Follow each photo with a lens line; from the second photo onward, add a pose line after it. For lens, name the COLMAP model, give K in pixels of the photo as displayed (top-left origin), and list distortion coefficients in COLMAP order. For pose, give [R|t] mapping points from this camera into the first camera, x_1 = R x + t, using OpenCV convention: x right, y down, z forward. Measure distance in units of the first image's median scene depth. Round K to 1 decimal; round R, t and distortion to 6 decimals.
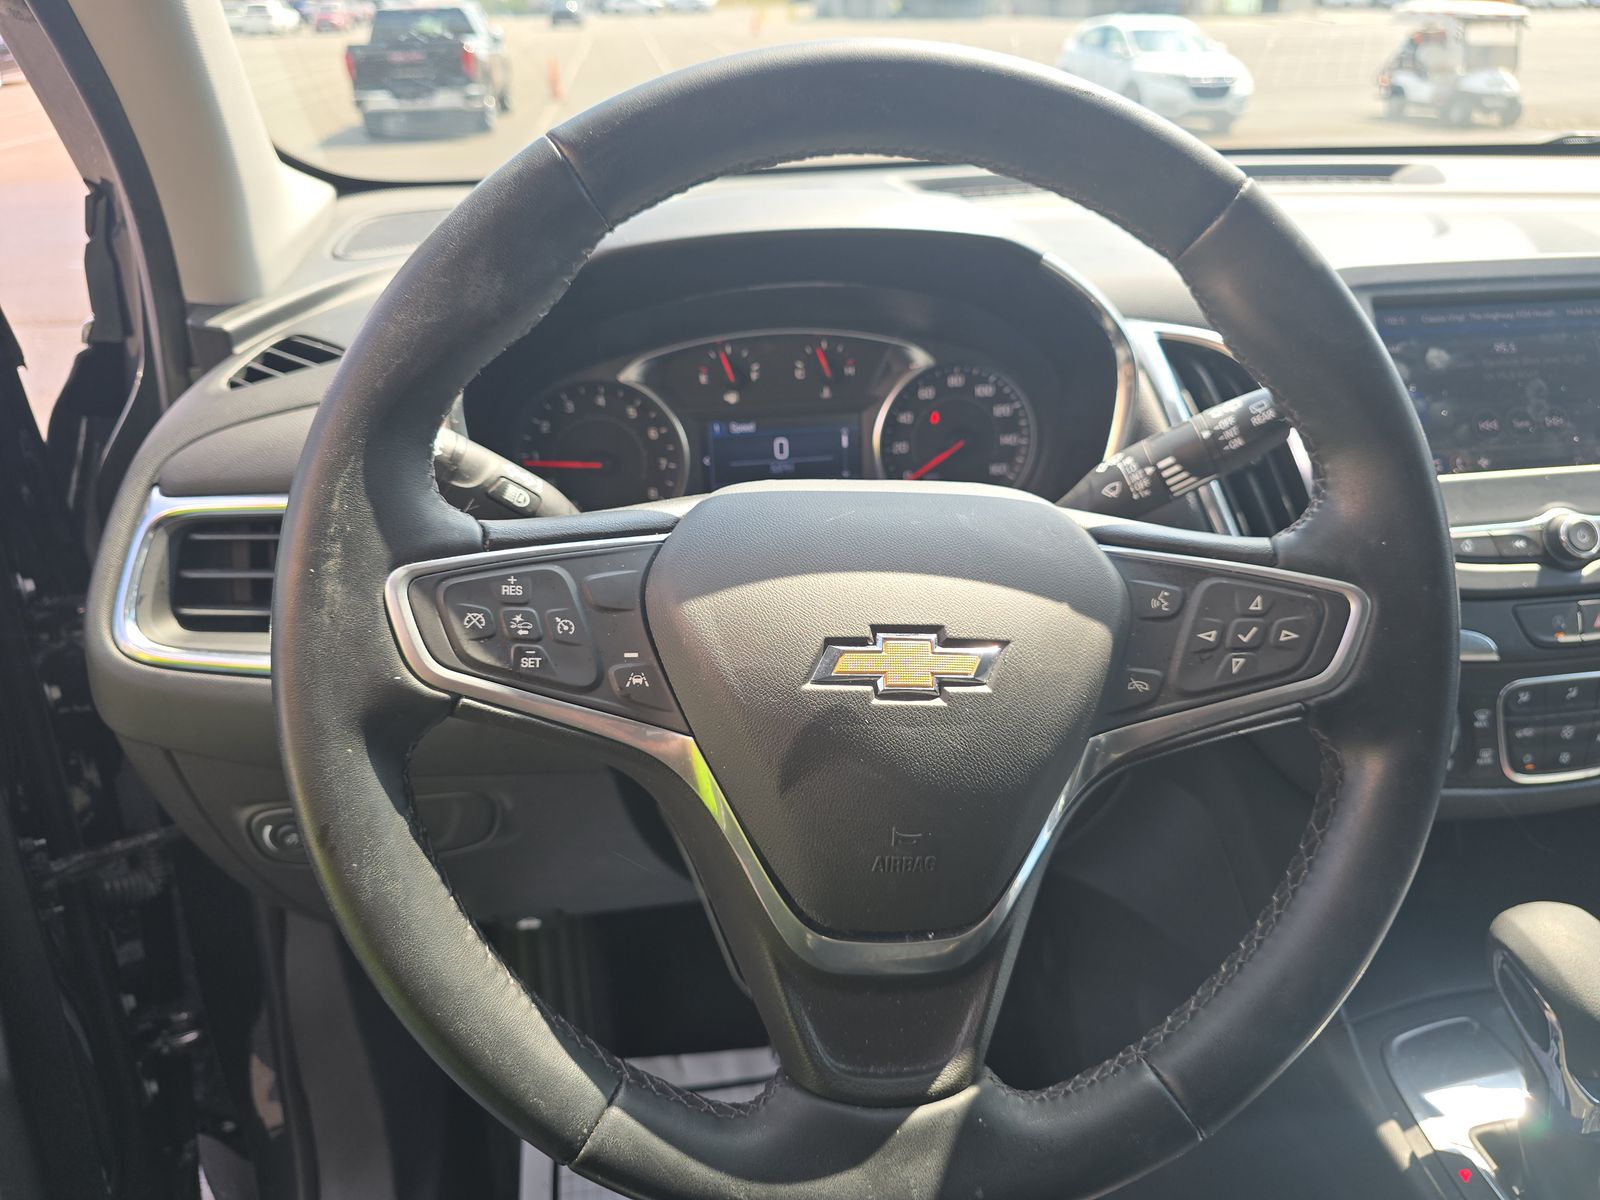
lens RADIAL K [[1078.2, 0, 800.0], [0, 1078.2, 600.0], [0, 0, 1]] dist [-0.013123, -0.001787]
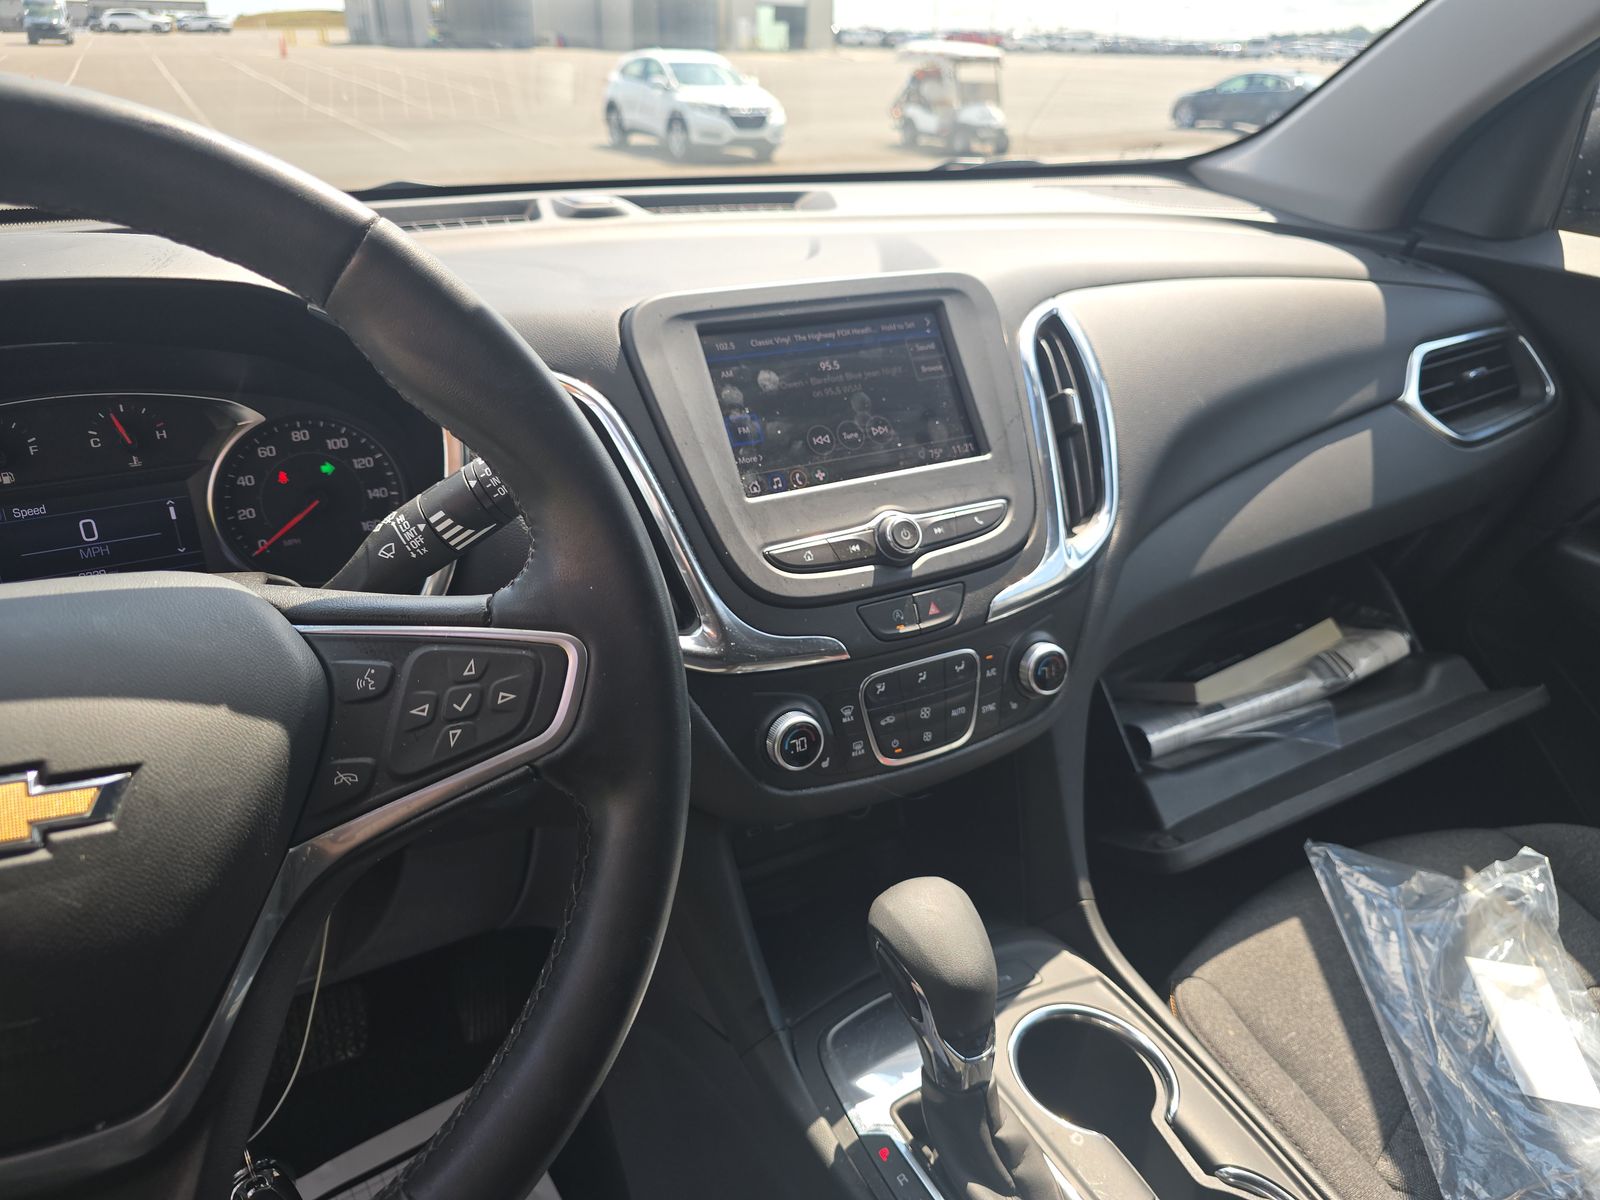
lens RADIAL K [[1052.1, 0, 800.0], [0, 1052.1, 600.0], [0, 0, 1]] dist [0.054526, -0.067360]
pose [[0.937602, -0.132328, 0.321546, 0.271294], [0.137911, 0.990430, 0.005462, -0.013975], [-0.319191, 0.039224, 0.946878, 0.022167]]
